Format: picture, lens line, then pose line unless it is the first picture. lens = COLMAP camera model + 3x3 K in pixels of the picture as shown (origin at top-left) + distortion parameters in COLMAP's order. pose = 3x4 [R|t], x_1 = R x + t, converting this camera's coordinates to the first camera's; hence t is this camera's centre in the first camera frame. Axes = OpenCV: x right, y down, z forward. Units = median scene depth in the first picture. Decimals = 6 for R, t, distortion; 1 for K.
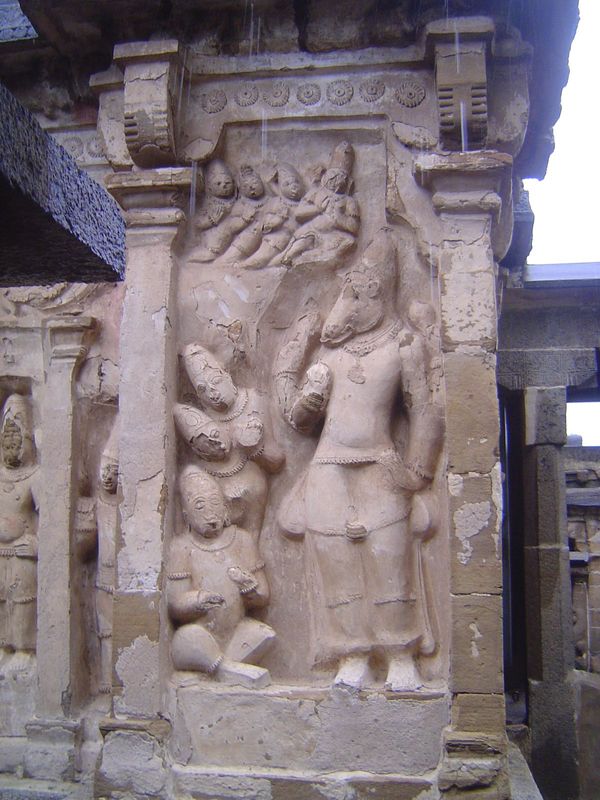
lens RADIAL K [[921.8, 0, 299.8], [0, 921.8, 400.3], [0, 0, 1]] dist [-0.132496, 0.000000]
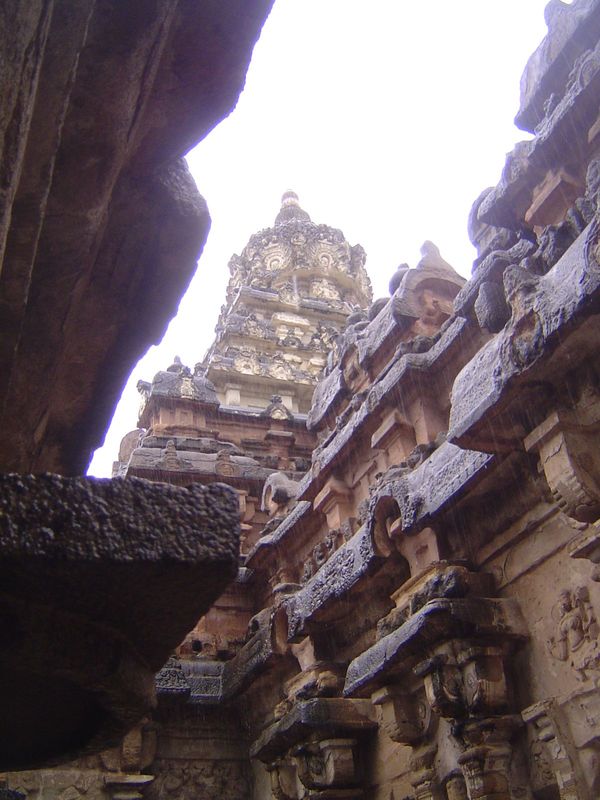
lens RADIAL K [[921.8, 0, 299.6], [0, 921.8, 400.0], [0, 0, 1]] dist [-0.132496, 0.000000]
pose [[0.484261, -0.506082, -0.713703, 0.523376], [0.241033, 0.861334, -0.447220, 0.018531], [0.841067, 0.044545, 0.539093, 0.116158]]
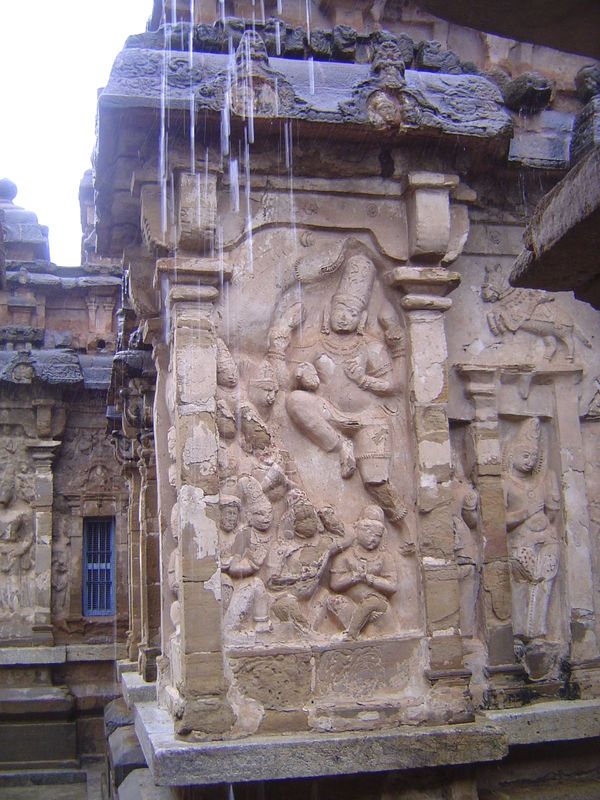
lens RADIAL K [[921.8, 0, 302.1], [0, 921.8, 396.9], [0, 0, 1]] dist [-0.132496, 0.000000]
pose [[0.360499, -0.186886, -0.913846, 1.394926], [0.203872, 0.971822, -0.118318, 0.120430], [0.910207, -0.143654, 0.388442, 0.578923]]
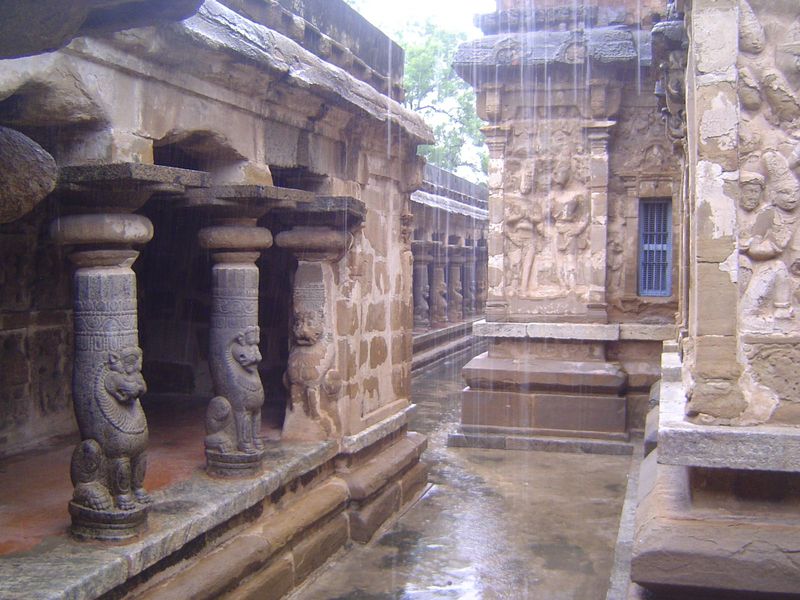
lens RADIAL K [[921.8, 0, 400.7], [0, 921.8, 301.2], [0, 0, 1]] dist [-0.132496, 0.000000]
pose [[-0.146711, 0.043983, -0.988201, 1.386152], [0.178188, 0.983844, 0.017335, 0.143685], [0.972998, -0.173543, -0.152177, 0.668186]]
